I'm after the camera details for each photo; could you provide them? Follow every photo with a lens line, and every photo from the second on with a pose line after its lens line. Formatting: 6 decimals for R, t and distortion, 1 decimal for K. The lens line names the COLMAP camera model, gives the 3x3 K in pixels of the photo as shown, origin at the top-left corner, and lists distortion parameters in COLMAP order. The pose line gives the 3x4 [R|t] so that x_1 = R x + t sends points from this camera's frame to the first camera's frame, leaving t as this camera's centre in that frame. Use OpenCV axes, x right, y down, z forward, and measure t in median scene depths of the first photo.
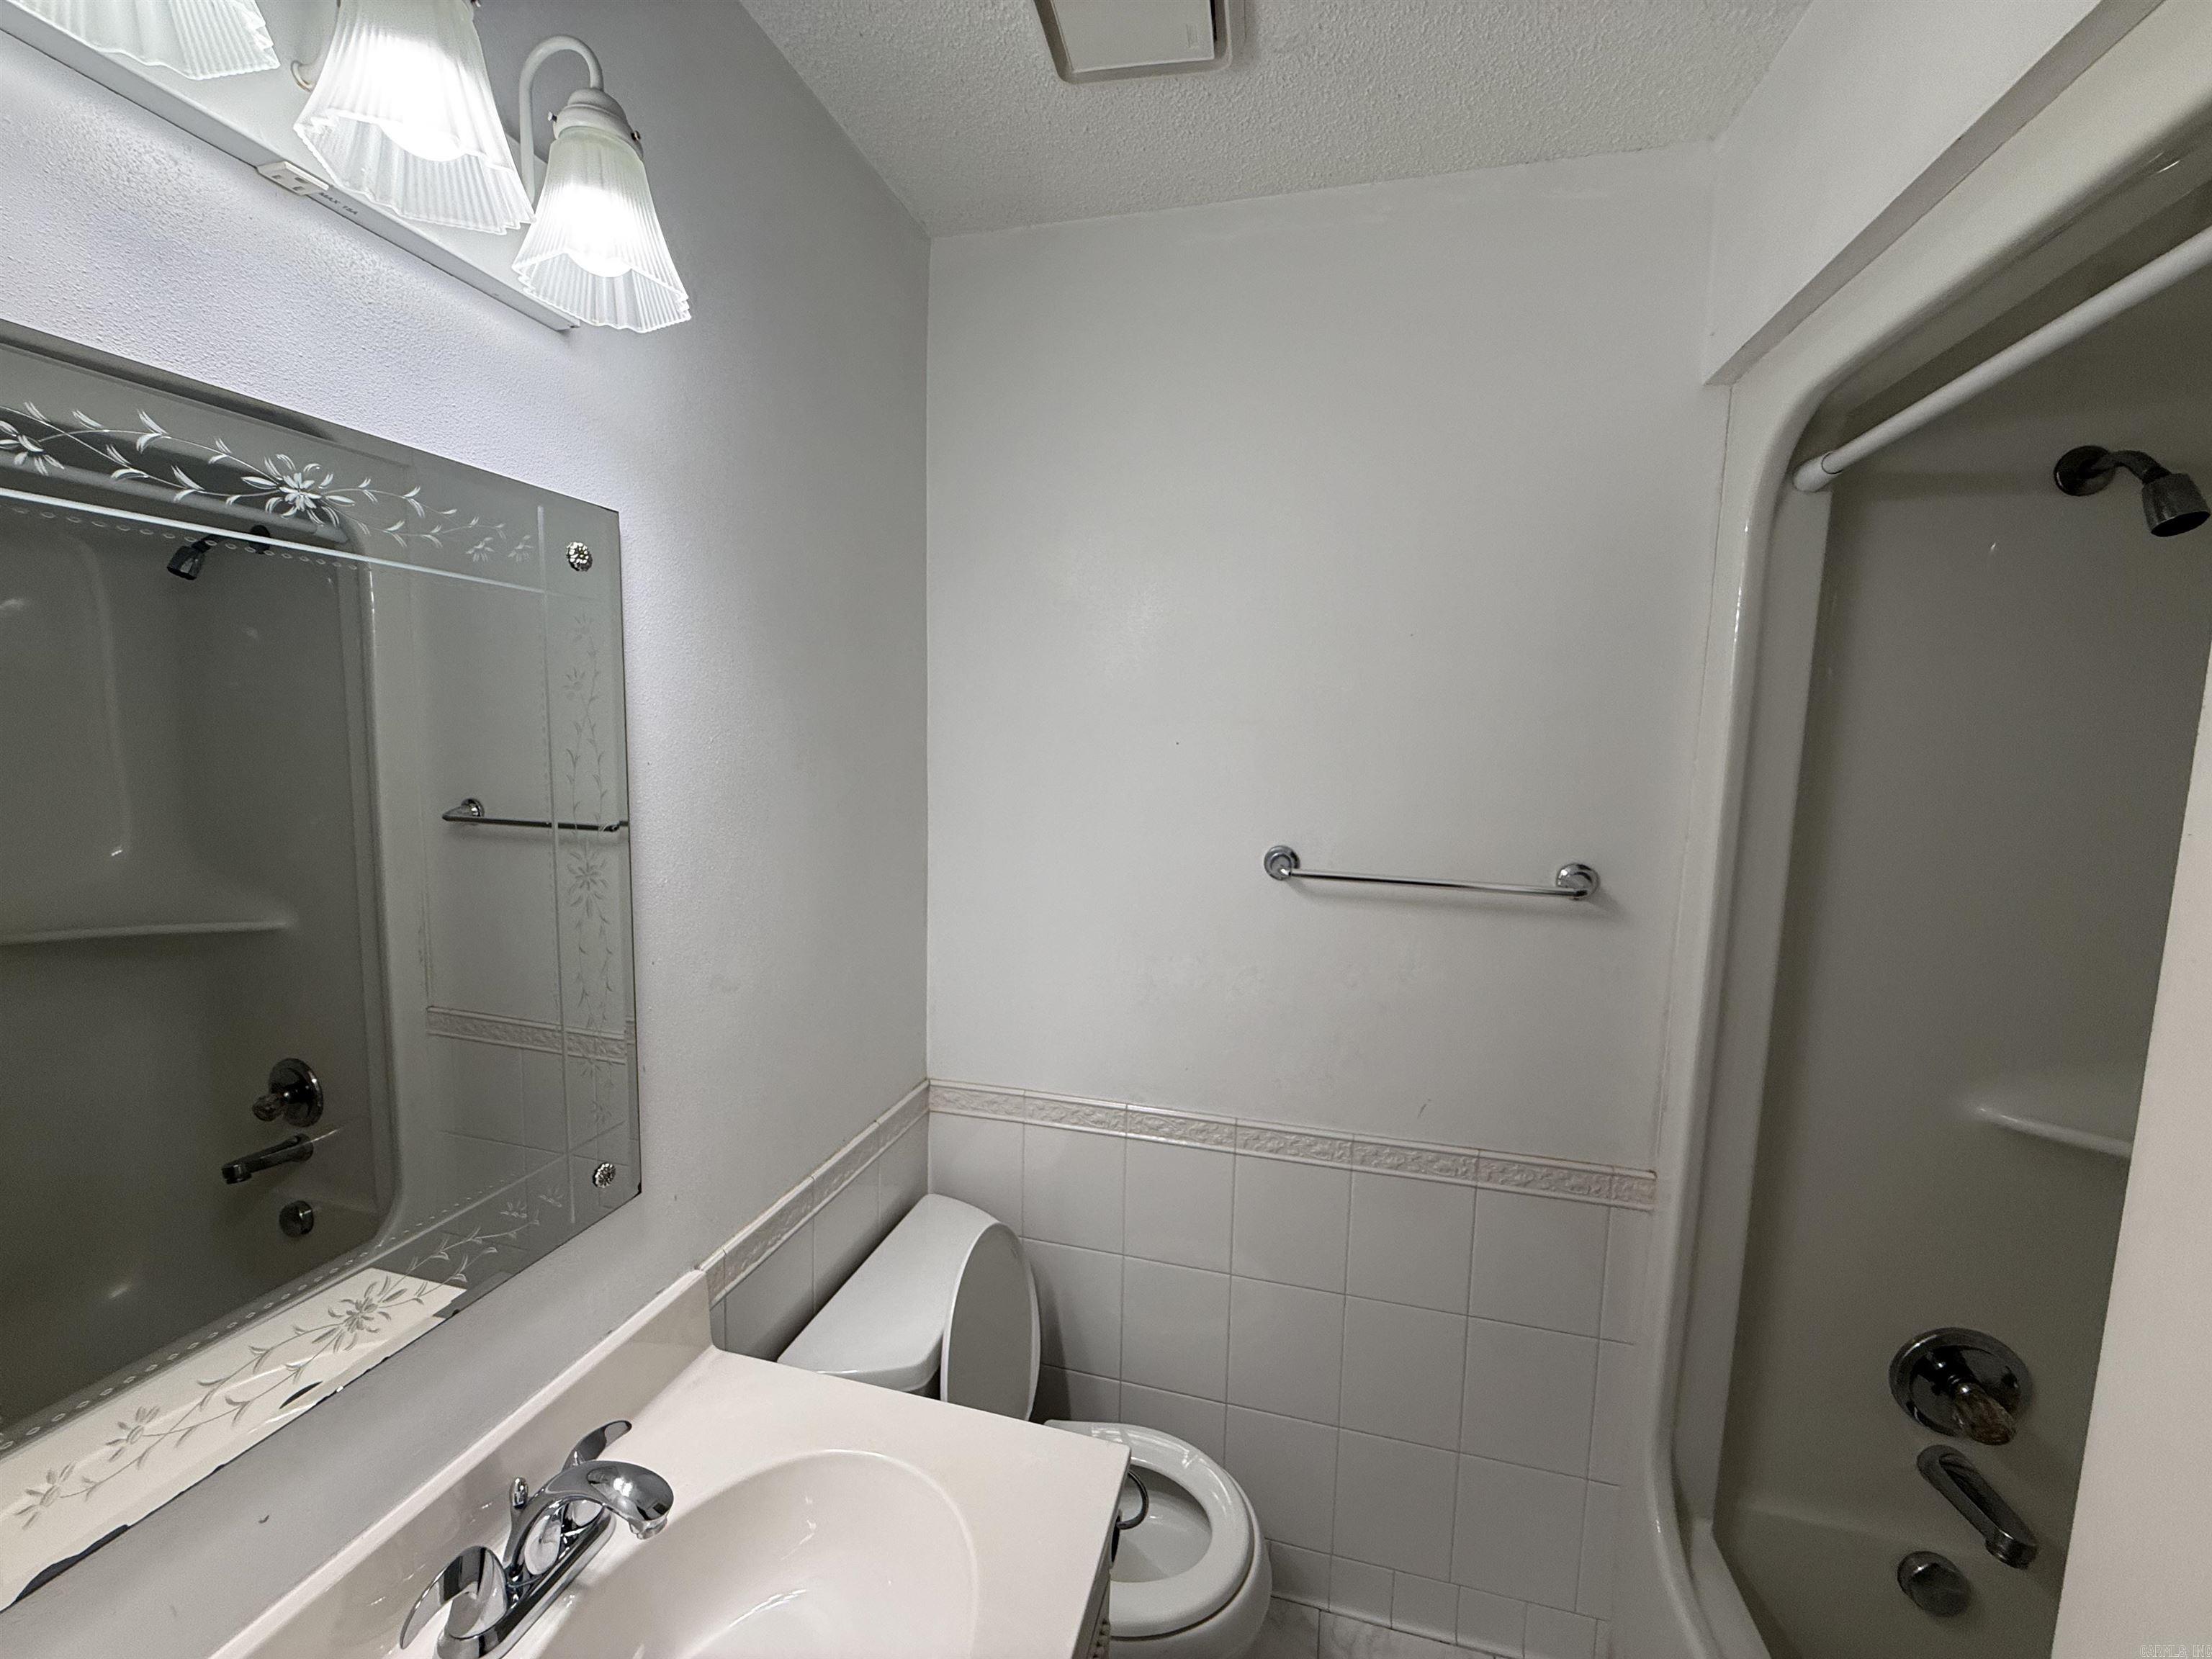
lens RADIAL K [[885.2, 0, 1104.9], [0, 885.2, 831.4], [0, 0, 1]] dist [0.000025, -0.000168]
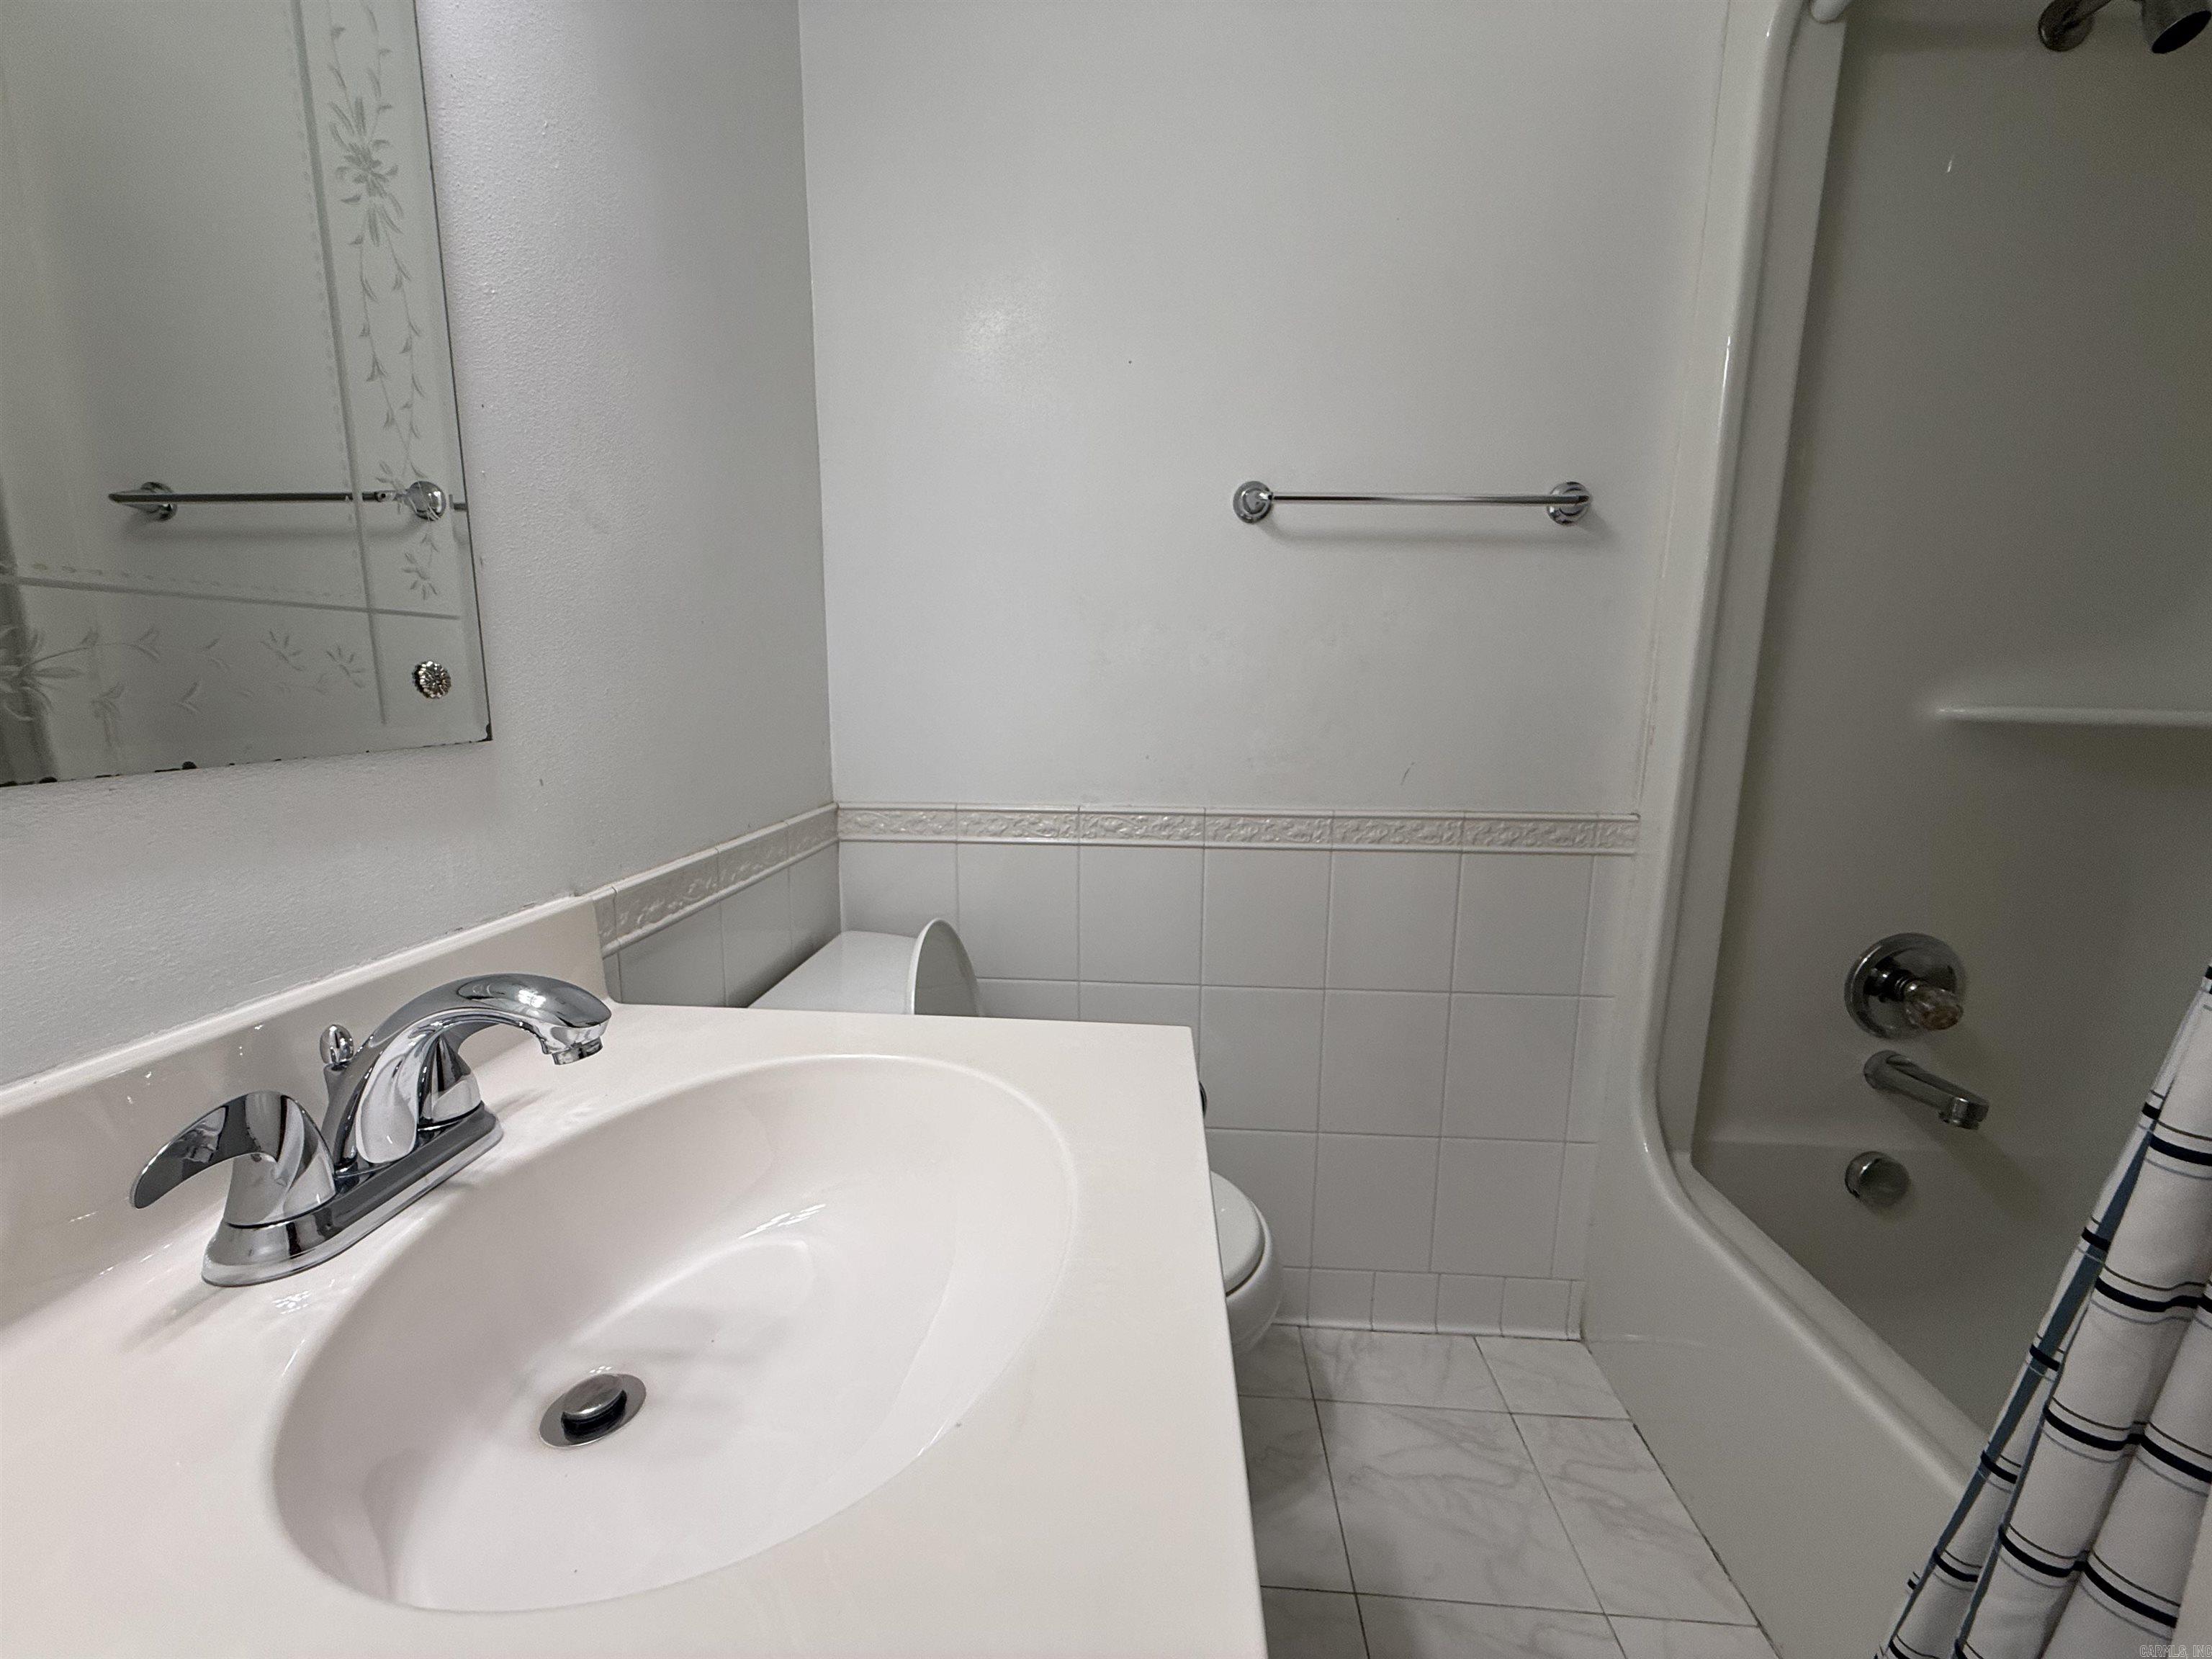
lens RADIAL K [[885.2, 0, 1106.2], [0, 885.2, 828.0], [0, 0, 1]] dist [0.000025, -0.000168]
pose [[0.980810, -0.045536, 0.189573, -0.131417], [0.033464, 0.997232, 0.066401, 0.312202], [-0.192072, -0.058783, 0.979619, 0.159286]]
